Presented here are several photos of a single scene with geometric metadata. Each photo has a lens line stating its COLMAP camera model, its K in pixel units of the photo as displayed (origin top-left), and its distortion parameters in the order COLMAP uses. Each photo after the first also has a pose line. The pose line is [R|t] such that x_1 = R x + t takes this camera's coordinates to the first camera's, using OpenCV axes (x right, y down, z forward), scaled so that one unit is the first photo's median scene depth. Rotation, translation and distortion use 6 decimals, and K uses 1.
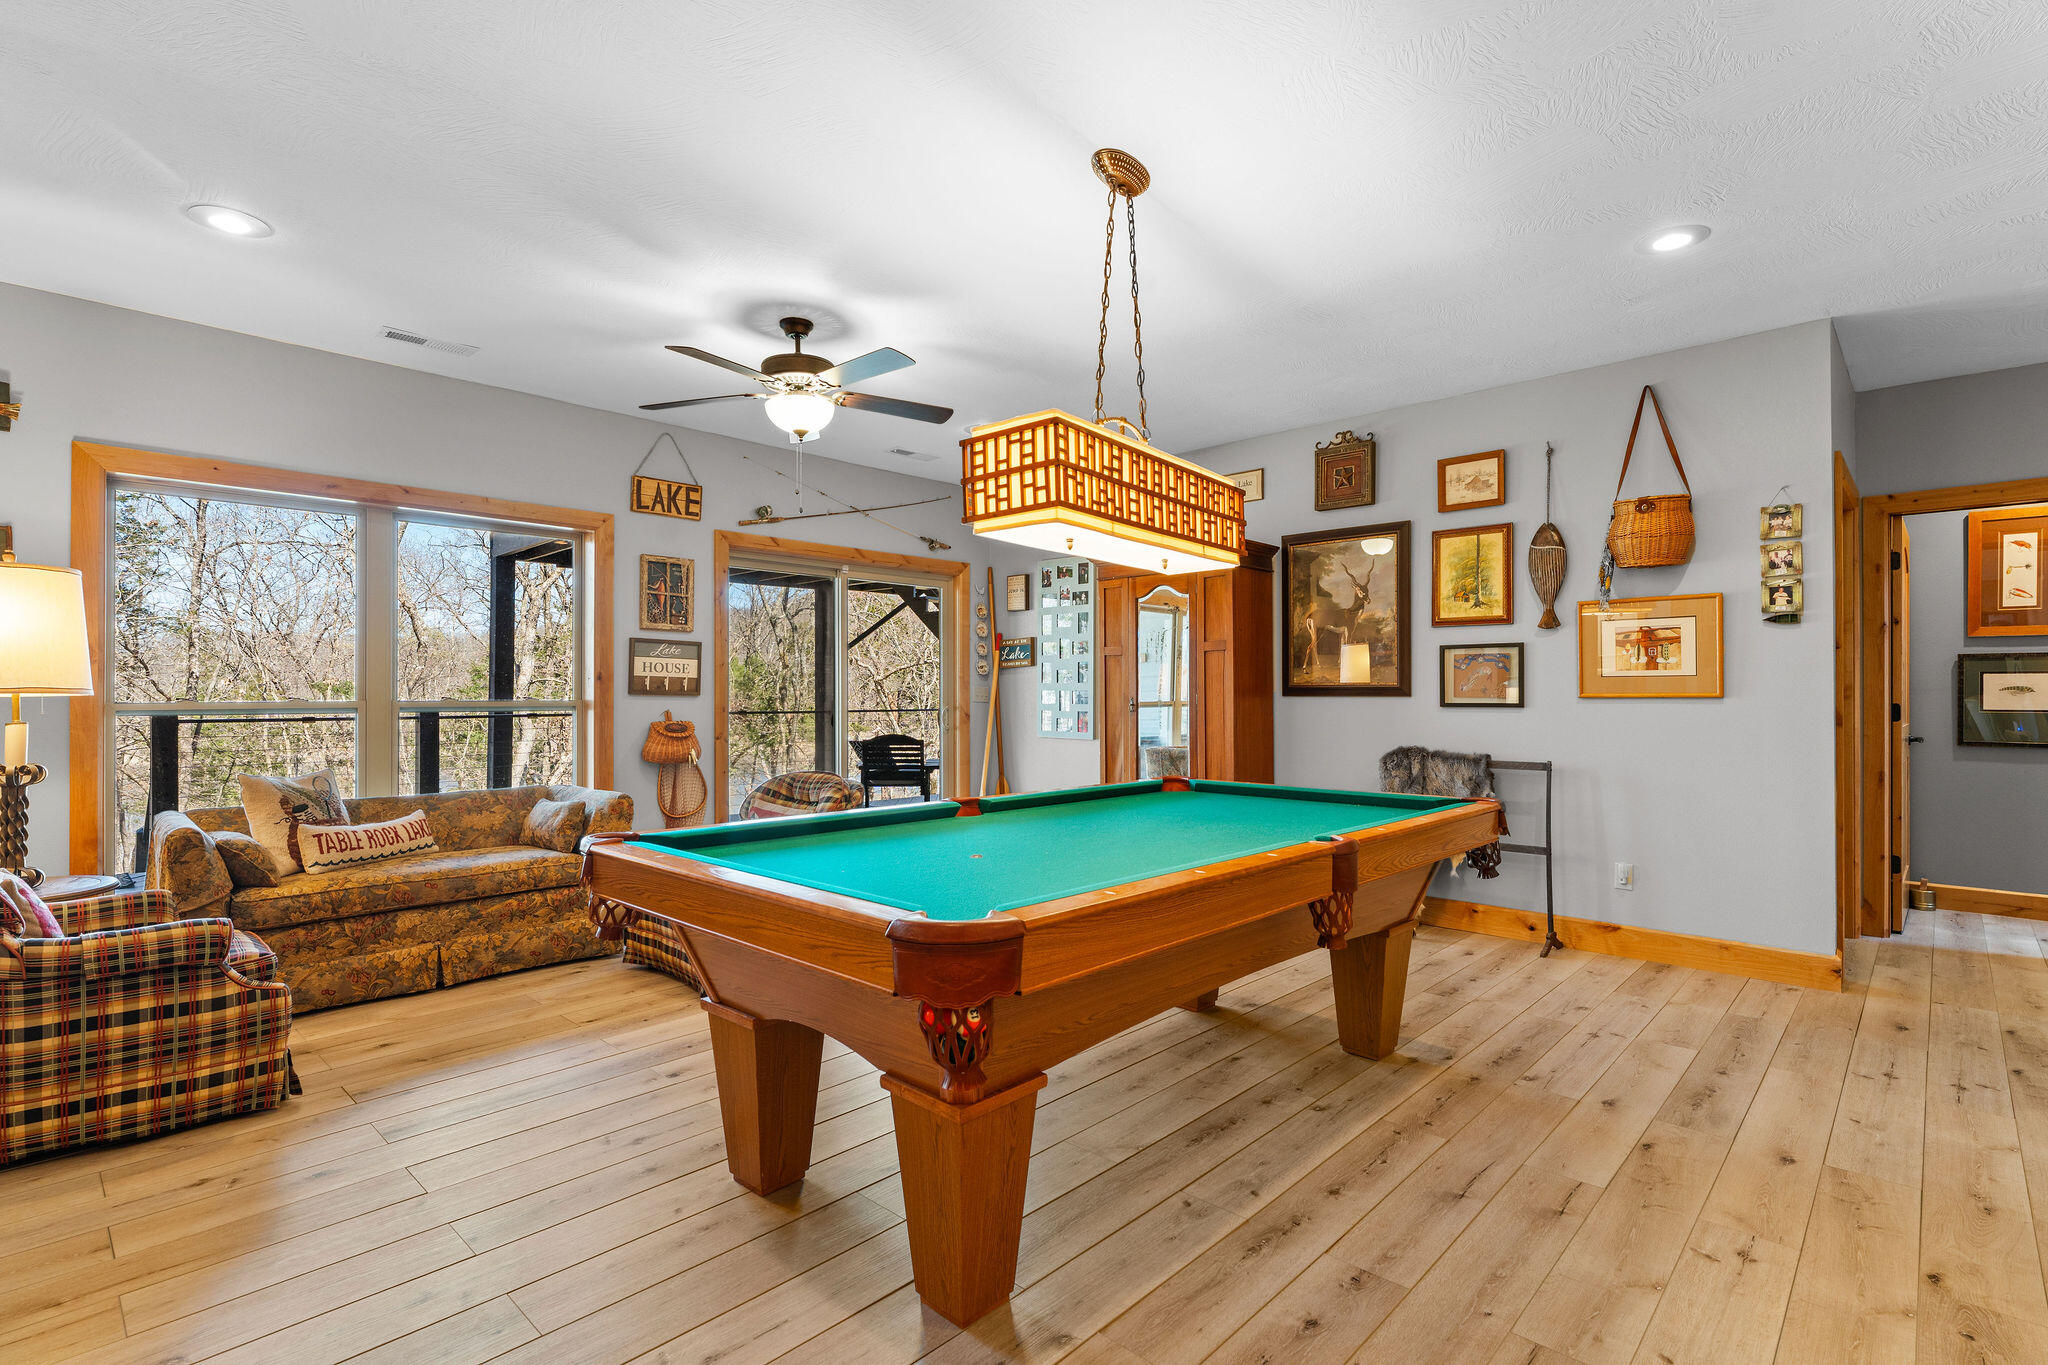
lens RADIAL K [[983.8, 0, 1020.5], [0, 983.8, 687.6], [0, 0, 1]] dist [0.006398, -0.000922]
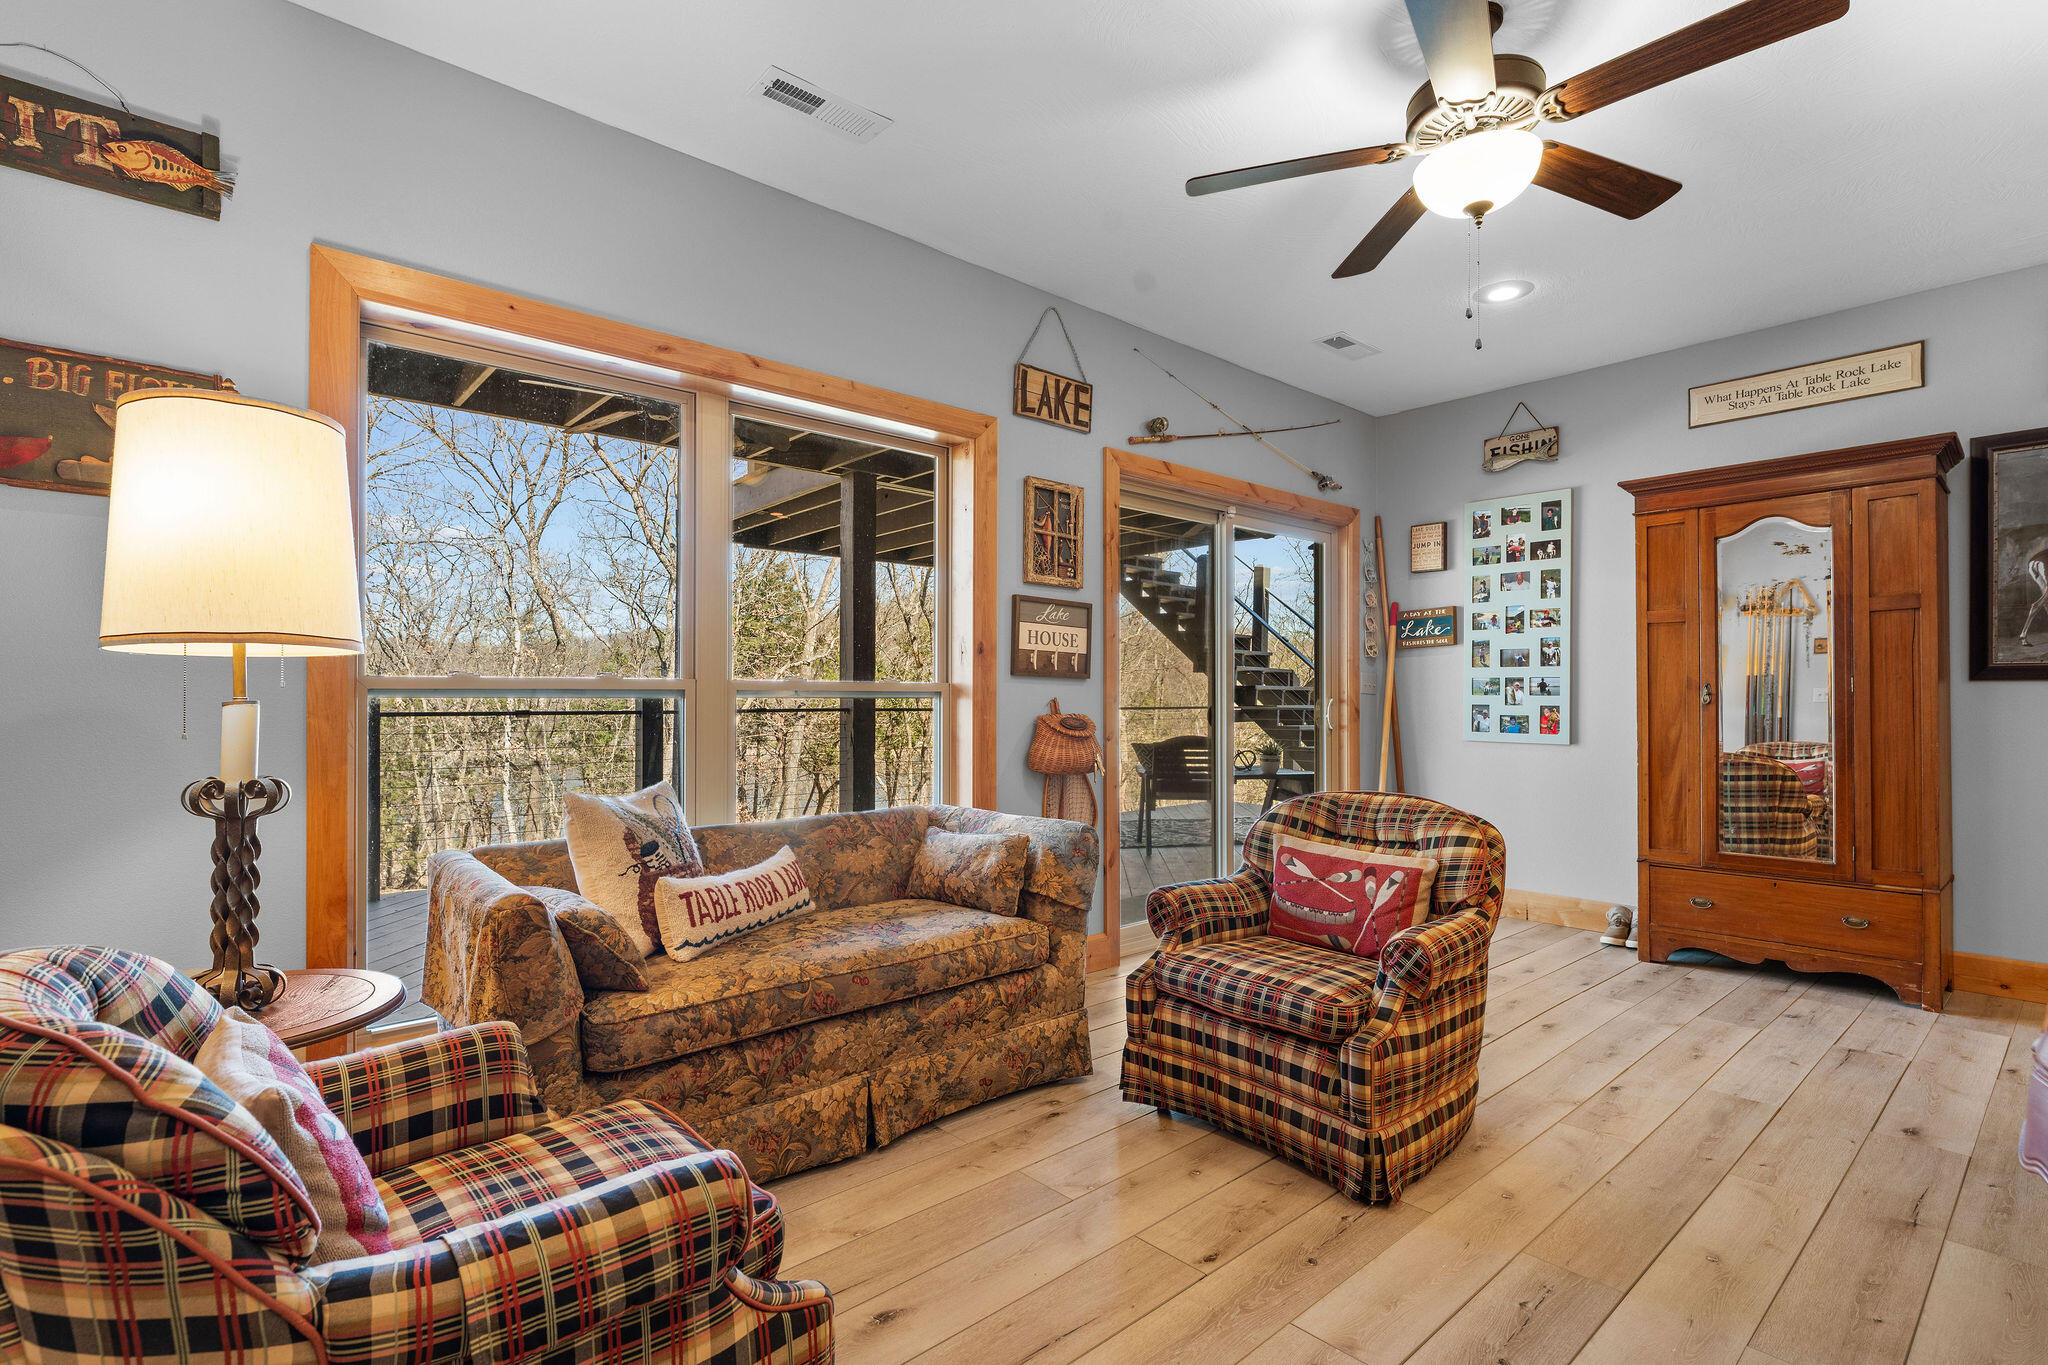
lens RADIAL K [[983.8, 0, 1024.5], [0, 983.8, 690.1], [0, 0, 1]] dist [0.006398, -0.000922]
pose [[0.996524, 0.001589, -0.083287, -0.416124], [-0.001652, 0.999998, -0.000679, 0.022320], [0.083286, 0.000814, 0.996525, 0.381069]]
